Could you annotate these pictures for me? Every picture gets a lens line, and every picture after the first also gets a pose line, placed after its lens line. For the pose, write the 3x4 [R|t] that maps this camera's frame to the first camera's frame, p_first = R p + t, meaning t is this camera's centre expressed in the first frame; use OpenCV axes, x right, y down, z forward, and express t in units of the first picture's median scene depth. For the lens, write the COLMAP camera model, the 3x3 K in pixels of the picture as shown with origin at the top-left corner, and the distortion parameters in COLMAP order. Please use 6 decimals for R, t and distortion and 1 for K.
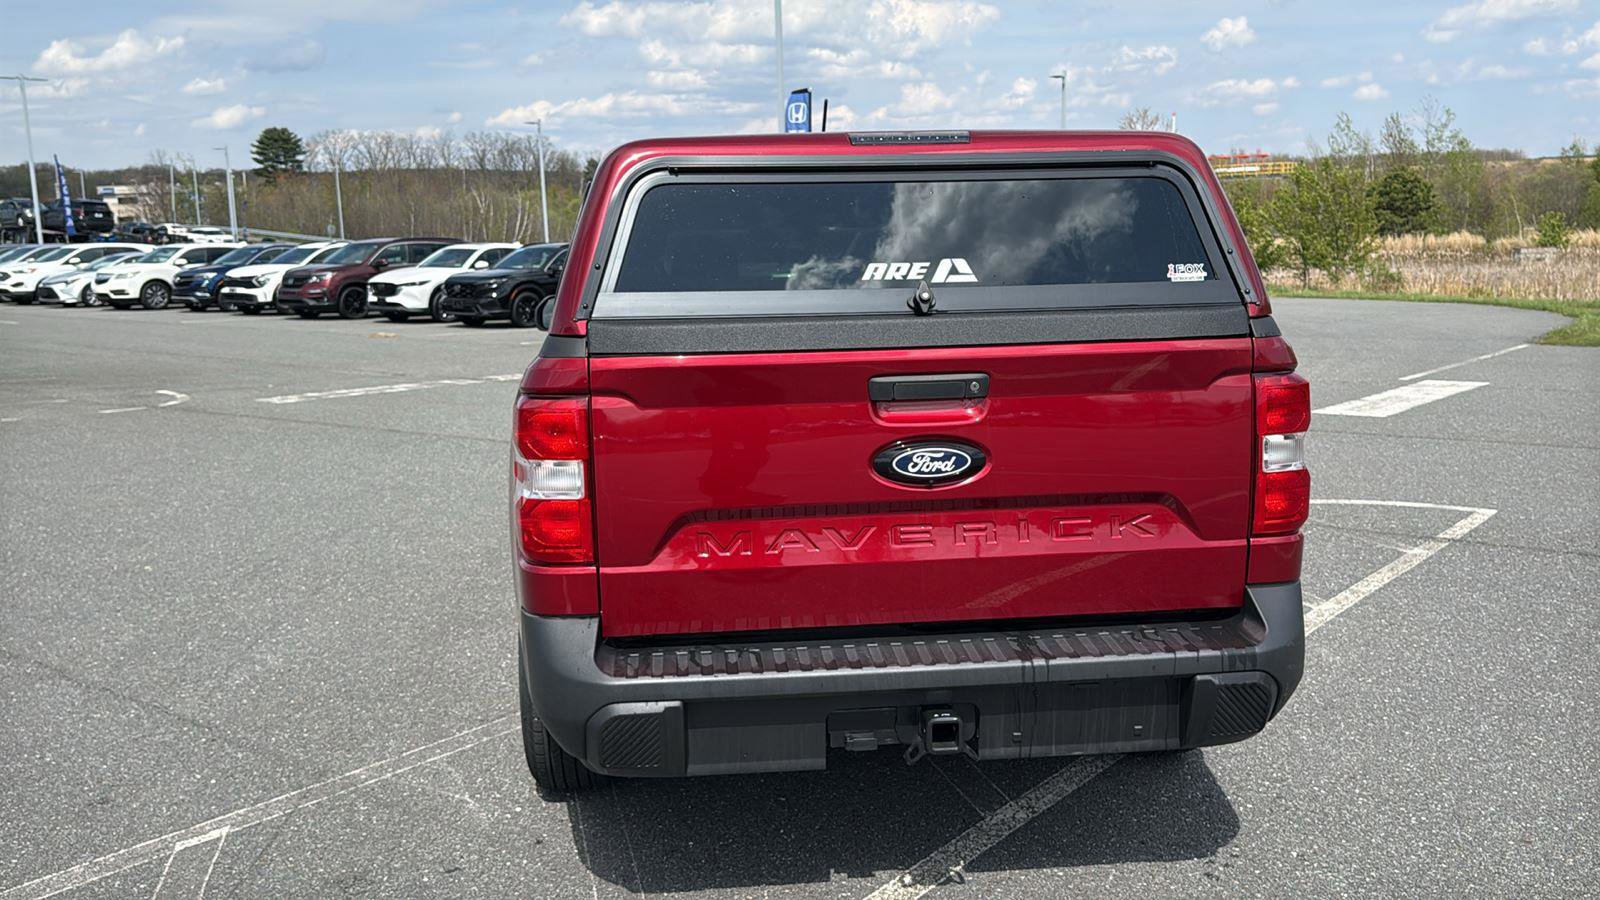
lens RADIAL K [[1371.8, 0, 813.8], [0, 1371.8, 456.5], [0, 0, 1]] dist [0.116709, -0.192579]
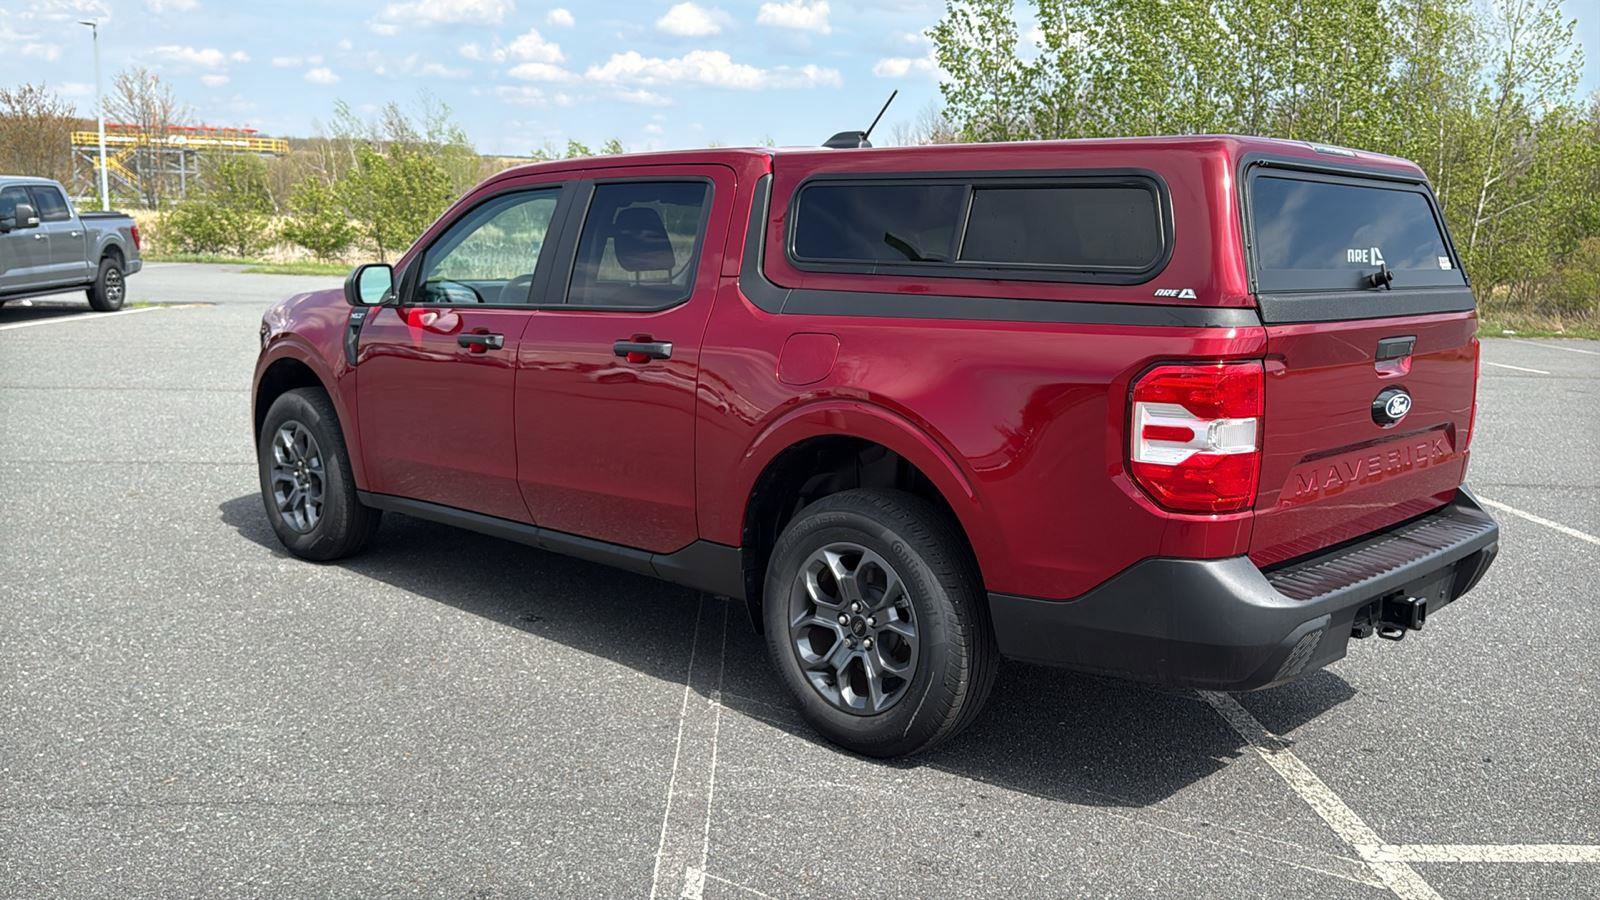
lens RADIAL K [[1371.8, 0, 812.2], [0, 1371.8, 475.3], [0, 0, 1]] dist [0.116709, -0.192579]
pose [[0.759639, -0.077028, 0.645768, -0.990570], [0.060069, 0.997027, 0.048265, -0.022305], [-0.647565, 0.002127, 0.762007, 0.304218]]
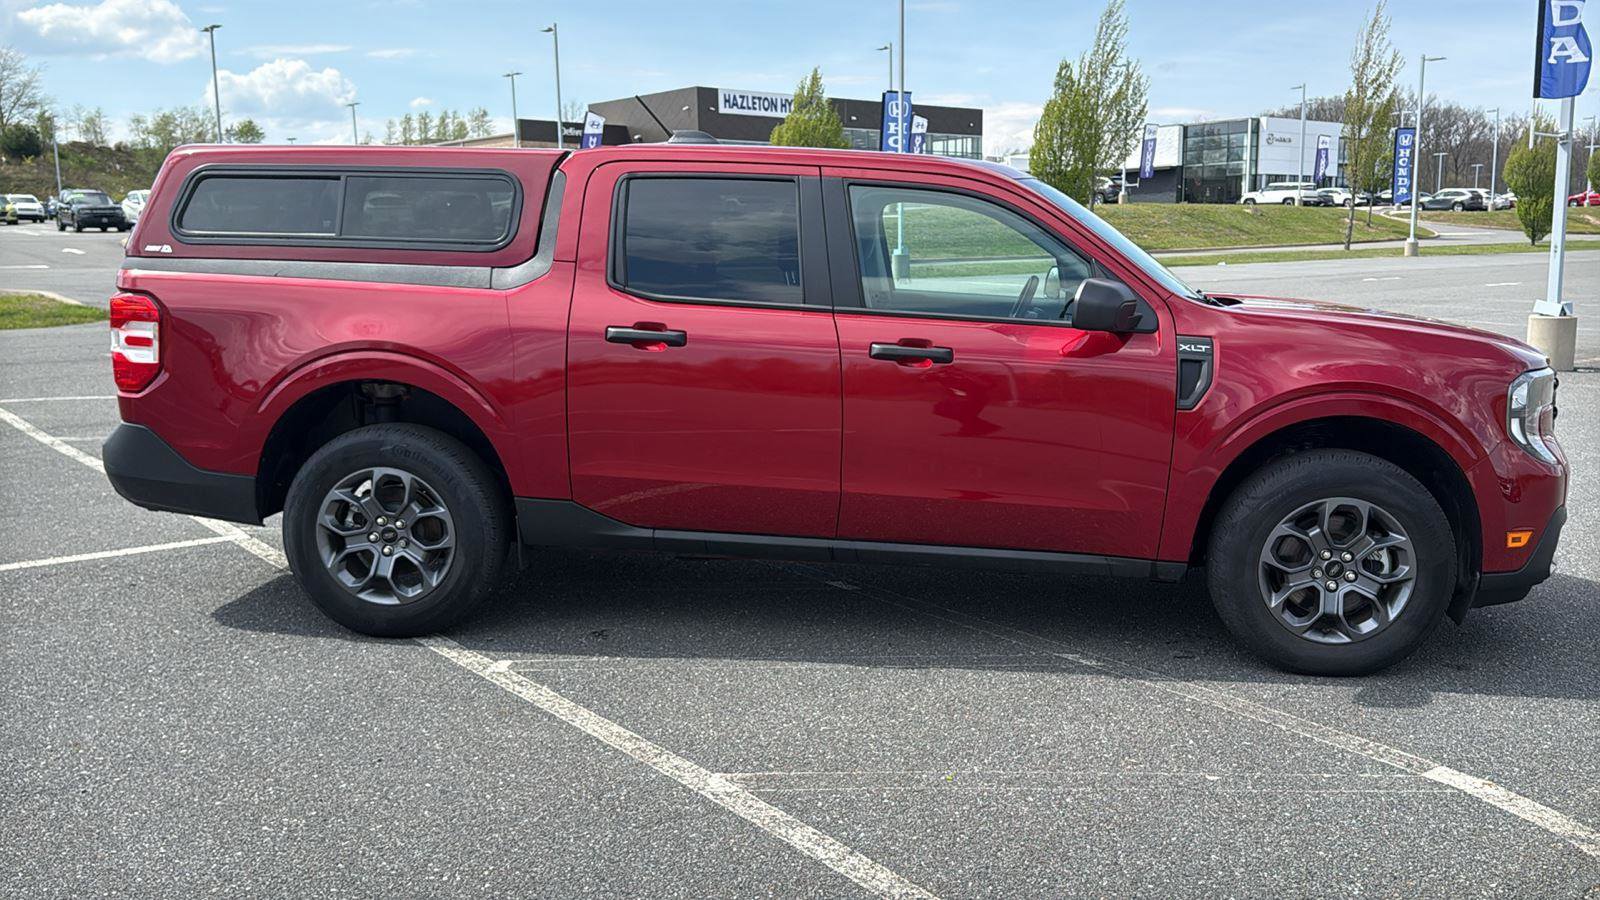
lens RADIAL K [[1365.1, 0, 825.7], [0, 1365.1, 472.4], [0, 0, 1]] dist [0.131273, -0.218926]
pose [[-0.203498, 0.188294, -0.960799, 1.588446], [-0.153748, 0.963012, 0.221291, -0.306629], [0.966928, 0.192754, -0.167021, 1.881893]]
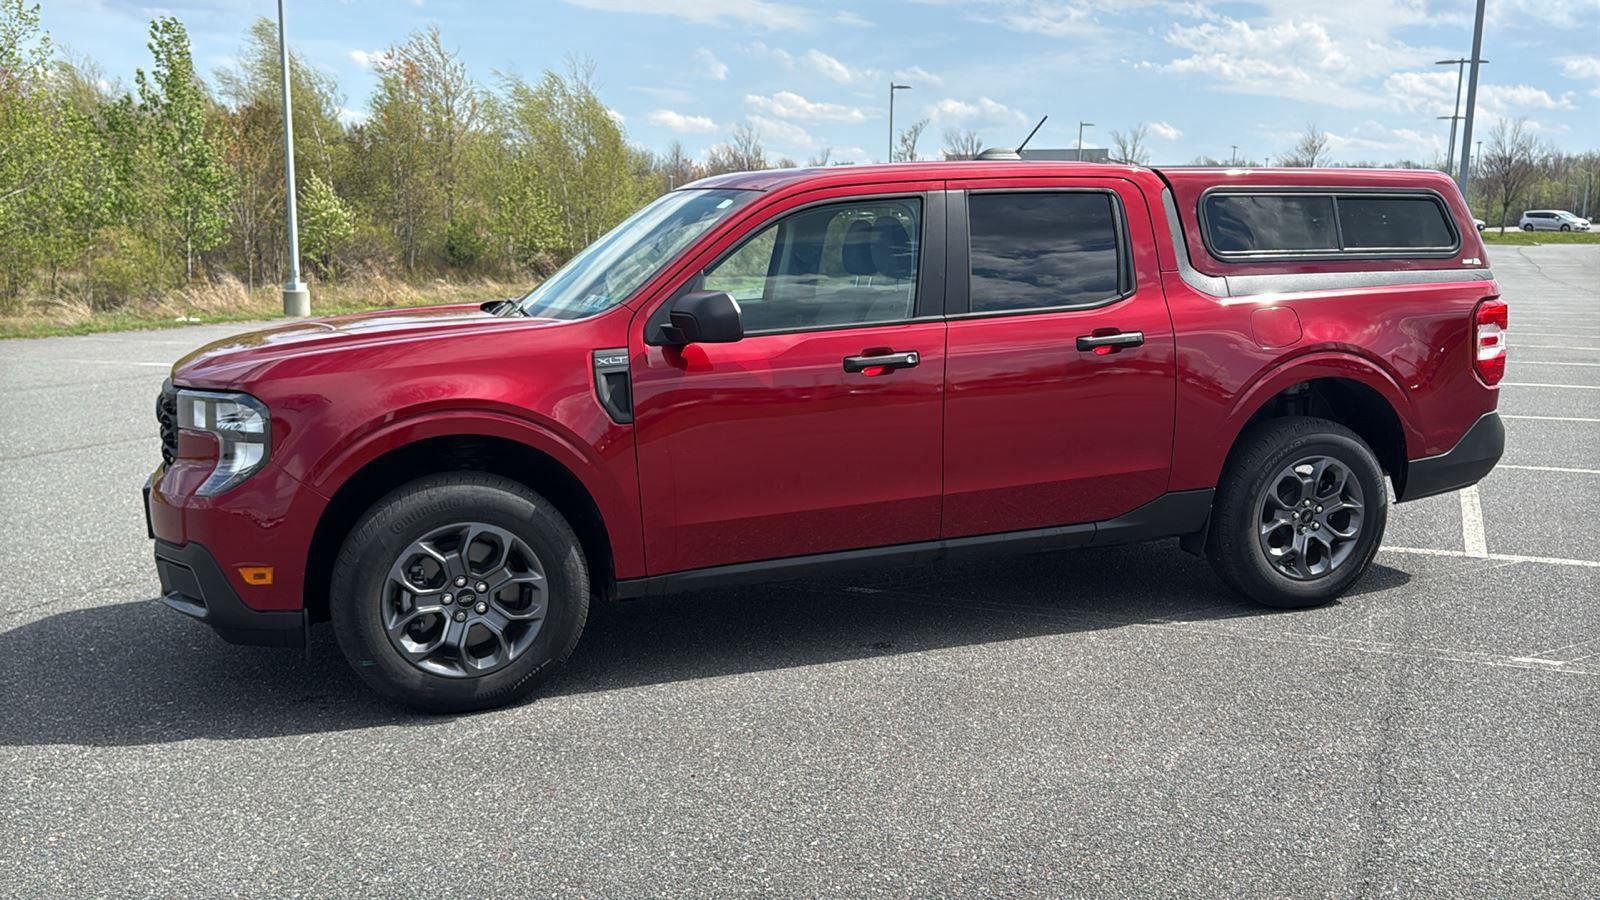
lens RADIAL K [[1396.7, 0, 817.3], [0, 1396.7, 478.6], [0, 0, 1]] dist [0.081906, -0.109798]
pose [[-0.252395, -0.147859, 0.956261, -1.643278], [0.152751, 0.969776, 0.190266, -0.279087], [-0.955492, 0.194092, -0.222181, 2.062267]]
